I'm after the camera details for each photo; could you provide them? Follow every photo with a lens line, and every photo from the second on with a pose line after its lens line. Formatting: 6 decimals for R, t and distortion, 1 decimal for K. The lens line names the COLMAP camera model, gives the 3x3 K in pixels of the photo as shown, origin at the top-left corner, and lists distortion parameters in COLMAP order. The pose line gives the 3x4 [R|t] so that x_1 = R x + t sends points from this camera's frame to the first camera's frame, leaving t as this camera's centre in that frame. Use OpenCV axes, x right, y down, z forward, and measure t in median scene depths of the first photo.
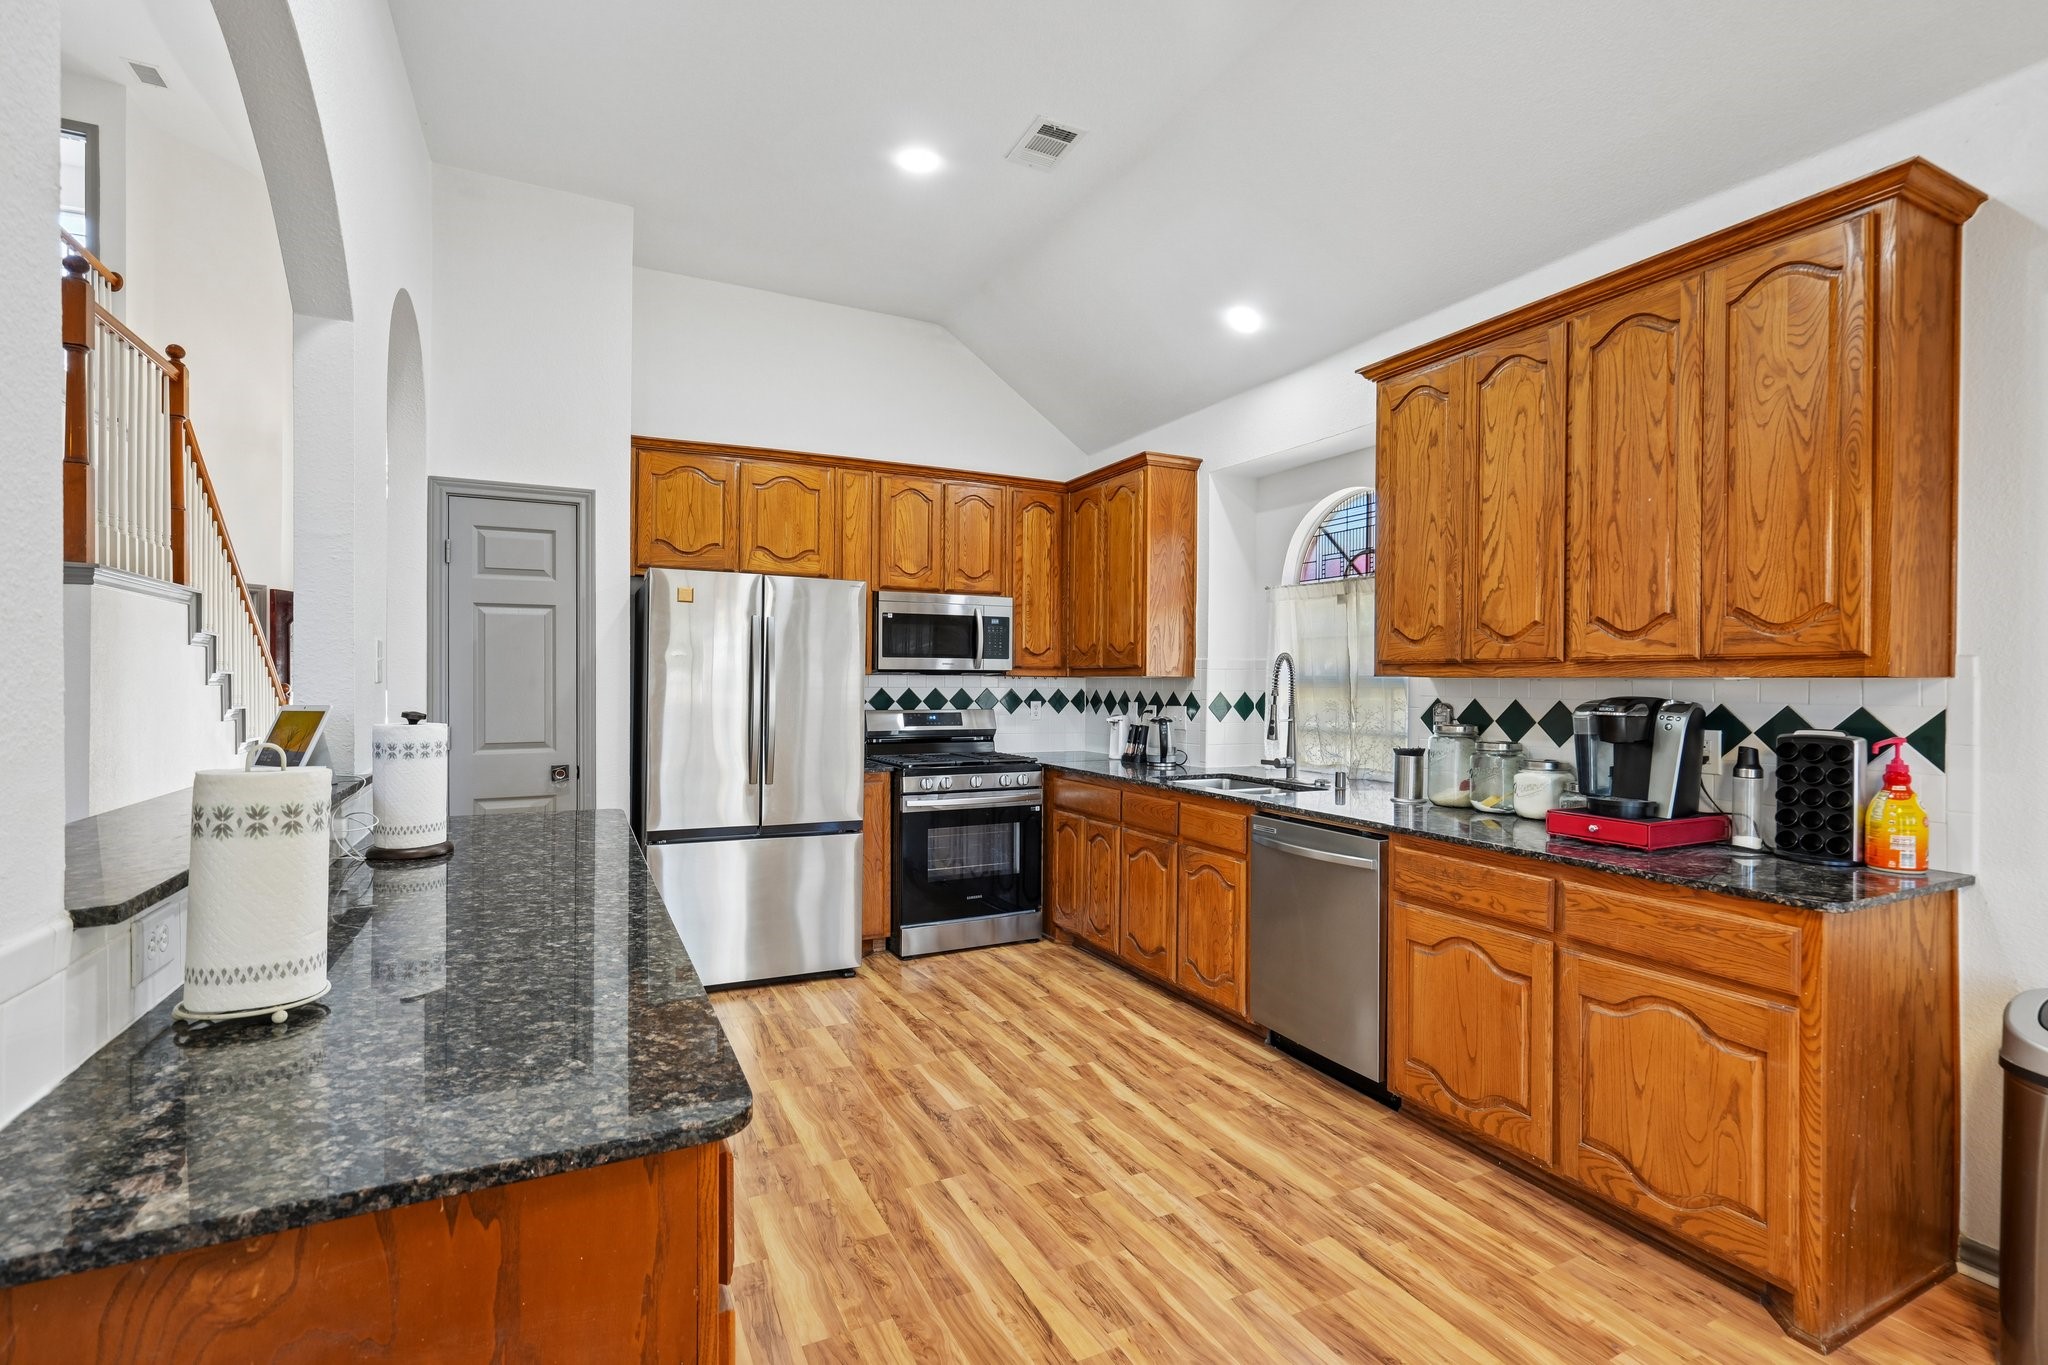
lens RADIAL K [[938.5, 0, 1029.4], [0, 938.5, 684.5], [0, 0, 1]] dist [-0.000425, 0.001239]
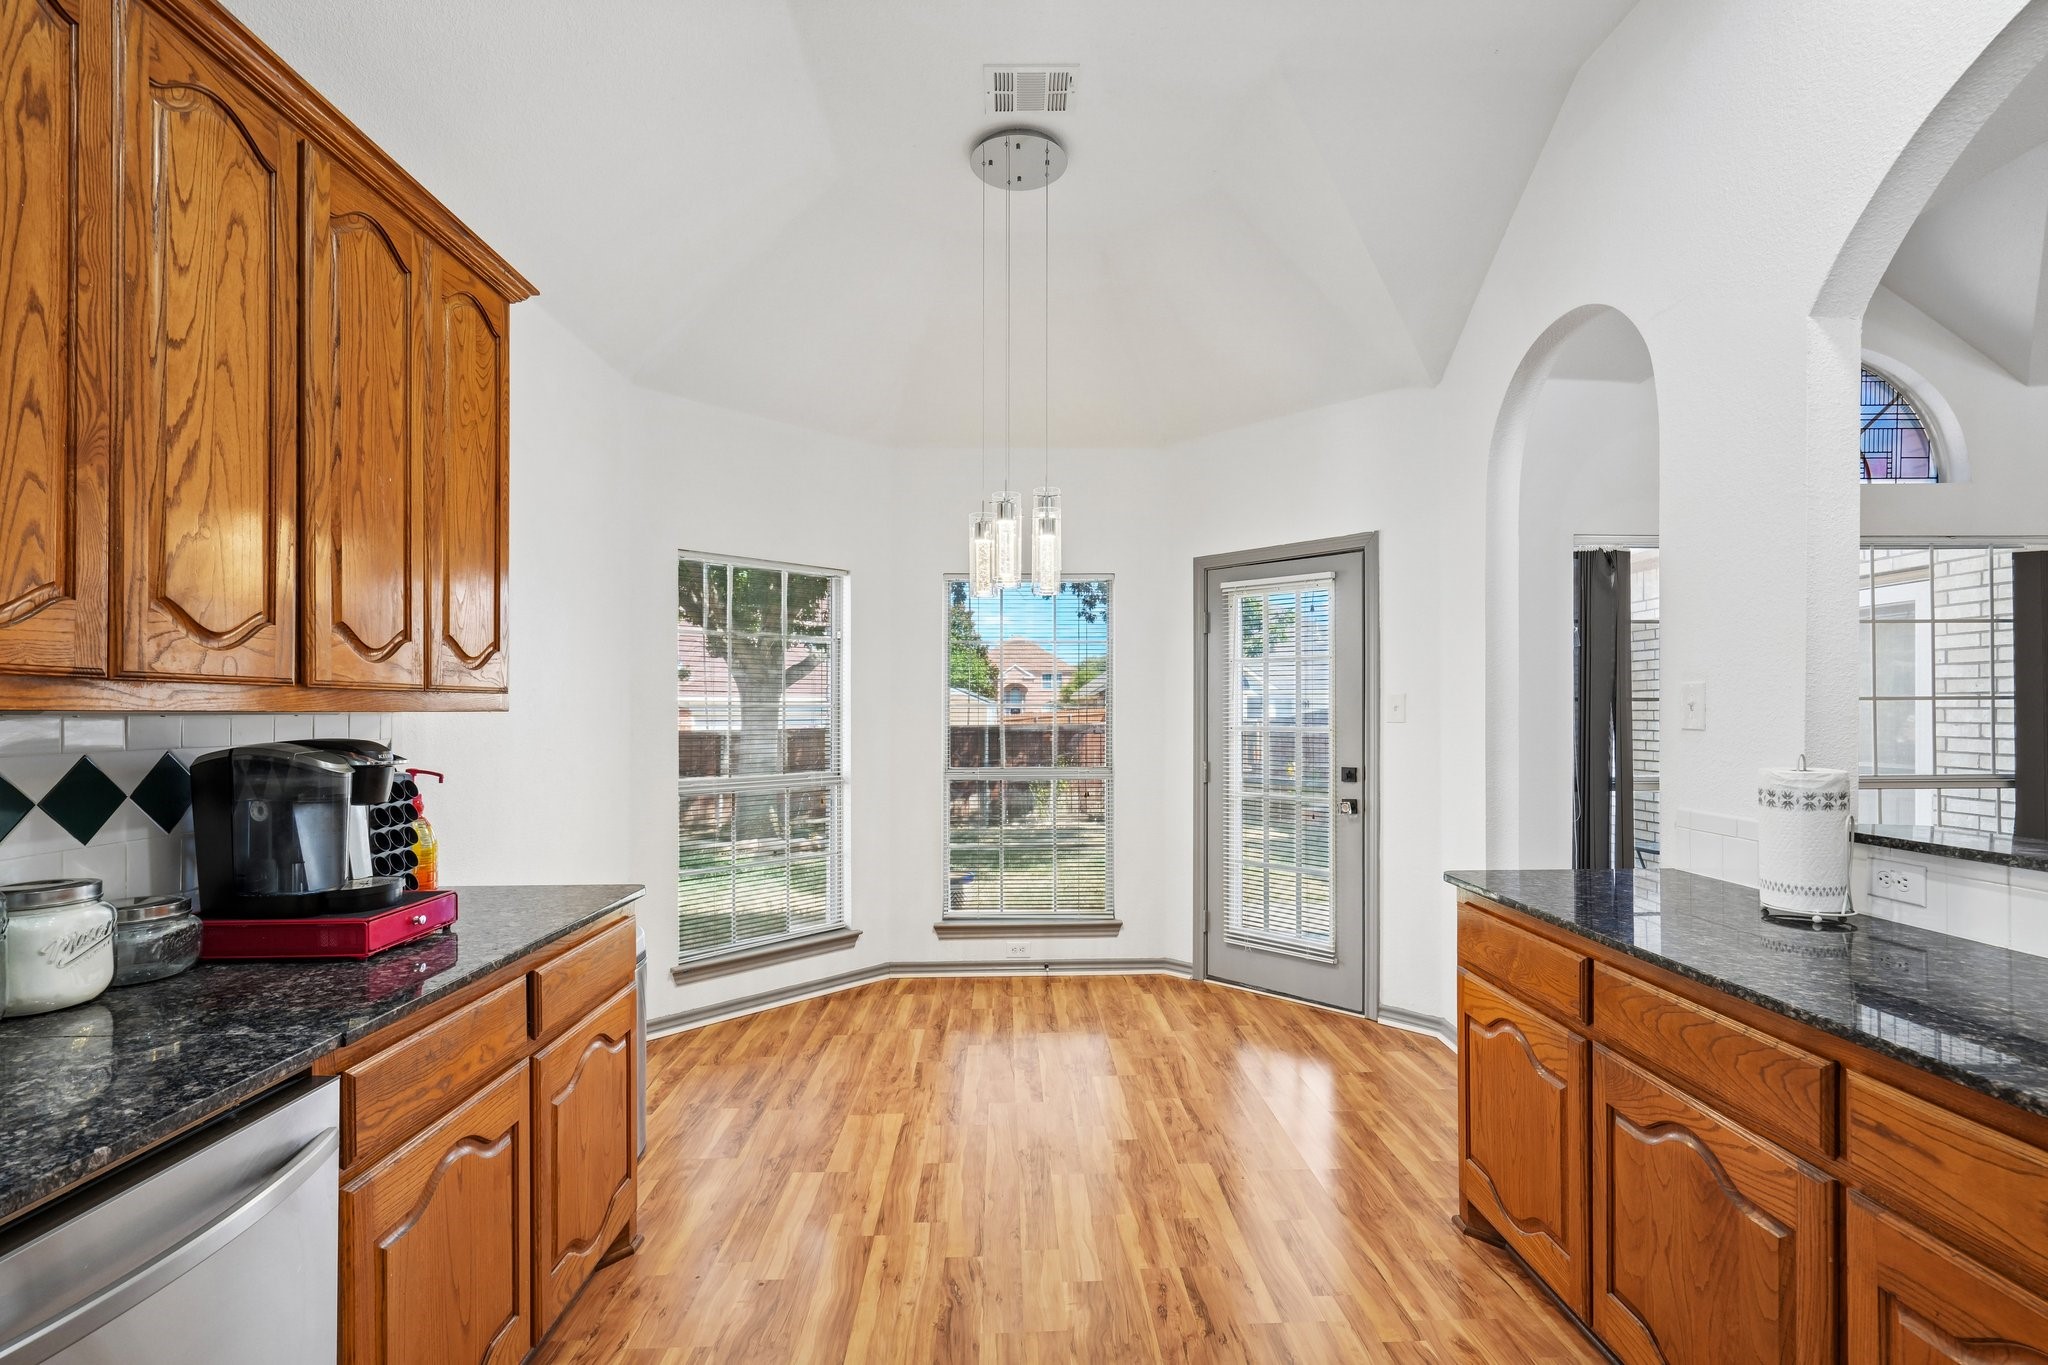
lens RADIAL K [[929.7, 0, 1027.7], [0, 929.7, 704.9], [0, 0, 1]] dist [0.000081, 0.001391]
pose [[-0.902964, 0.003325, 0.429703, -0.105795], [0.003076, 0.999994, -0.001272, -0.008364], [-0.429705, 0.000173, -0.902970, 1.152522]]
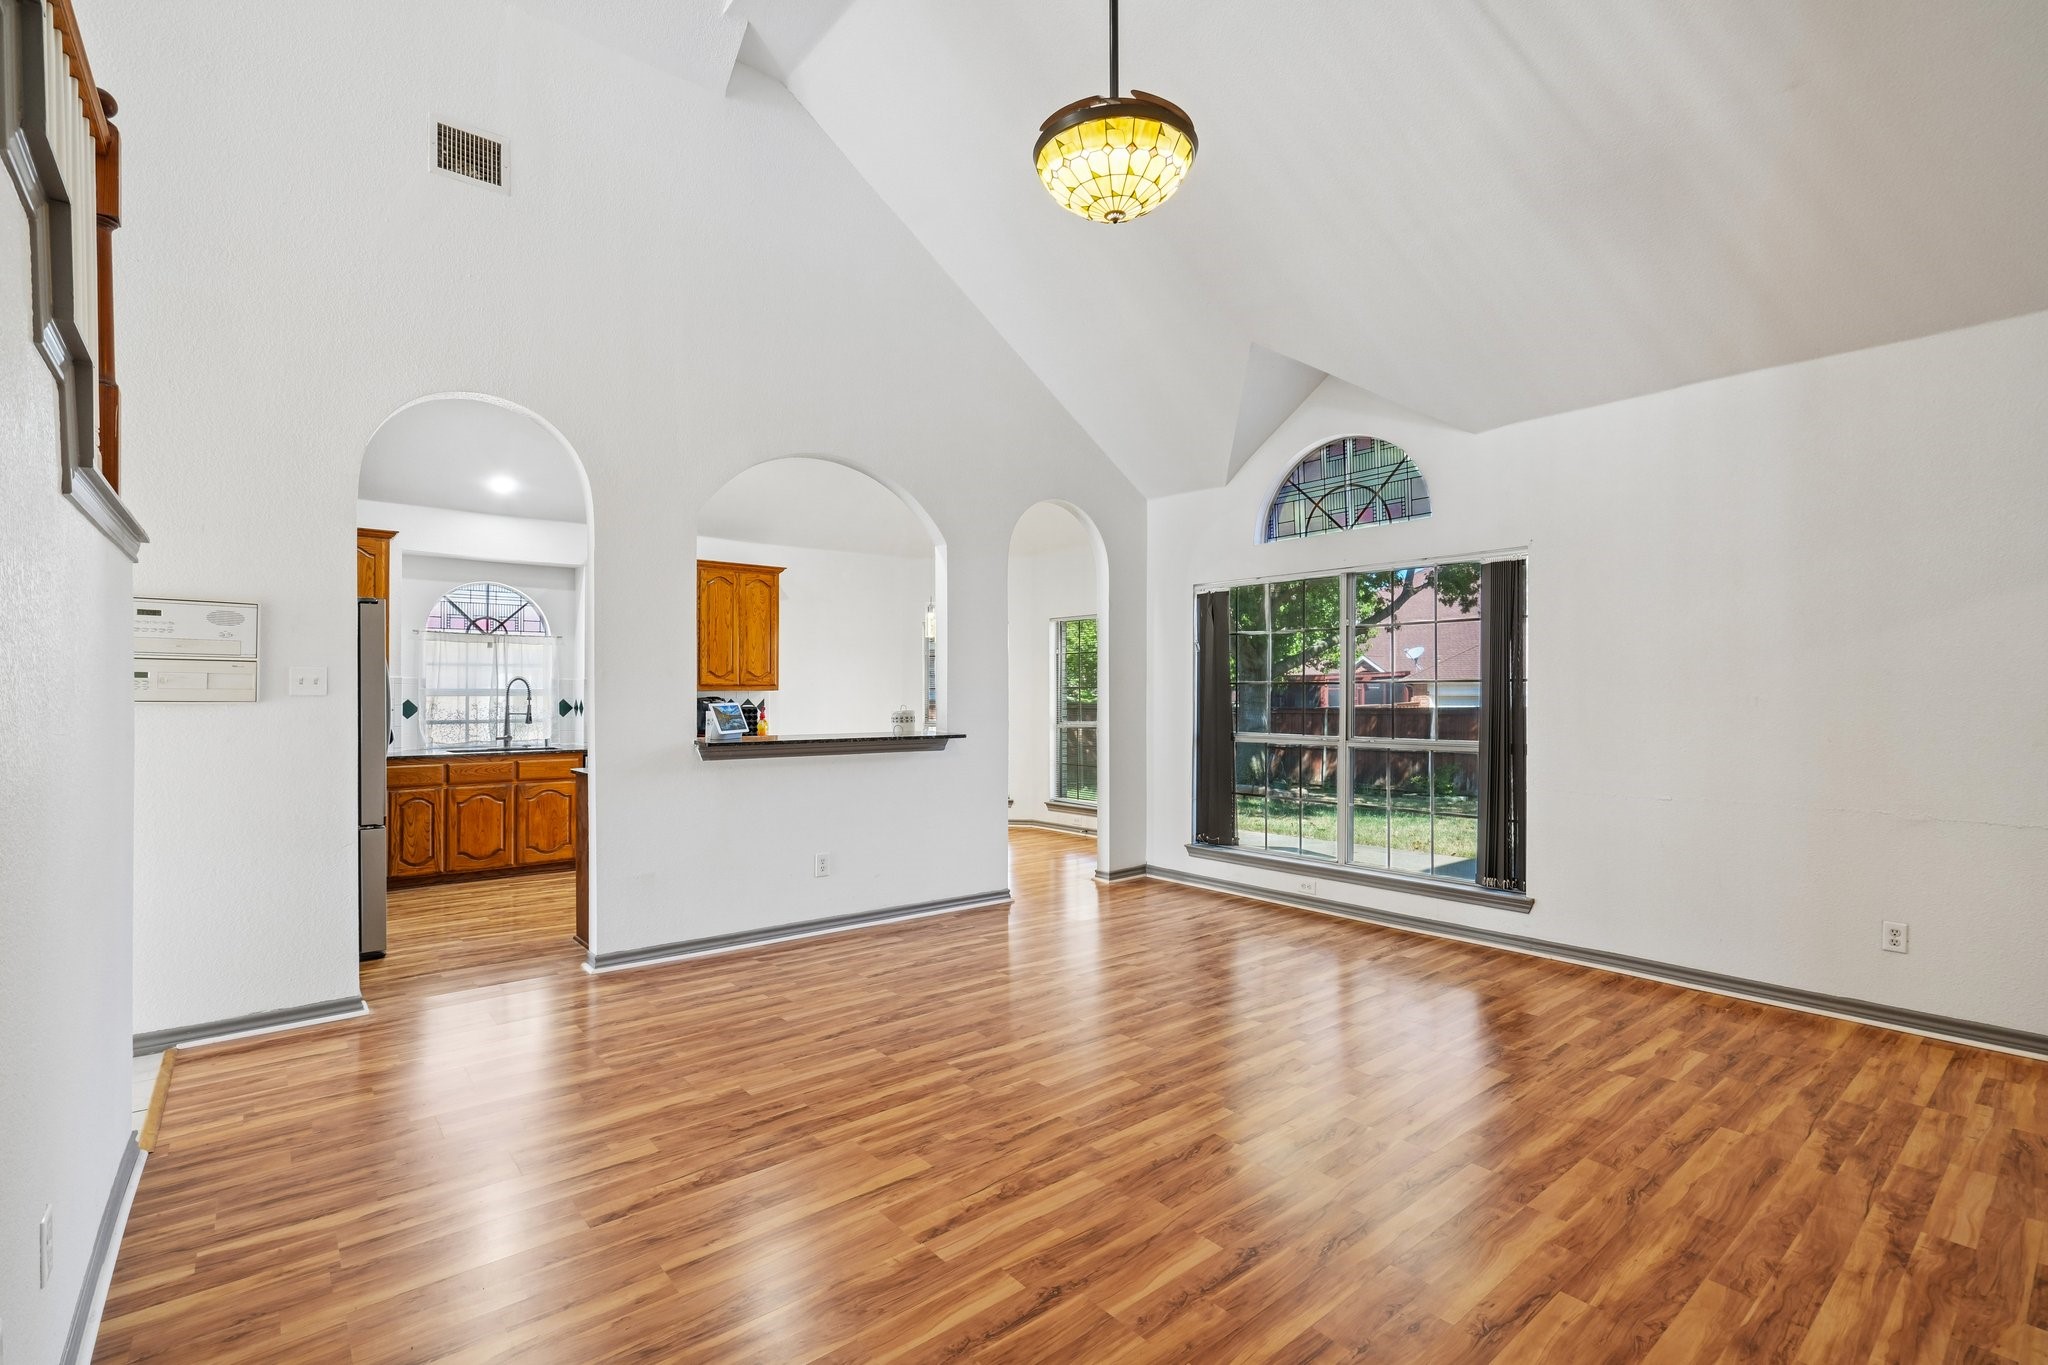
lens RADIAL K [[928.5, 0, 1034.1], [0, 928.5, 690.9], [0, 0, 1]] dist [-0.001287, 0.000225]
pose [[-0.229084, -0.000558, 0.973407, -2.141668], [0.004379, 0.999989, 0.001603, -0.005354], [-0.973397, 0.004630, -0.229079, 0.549670]]
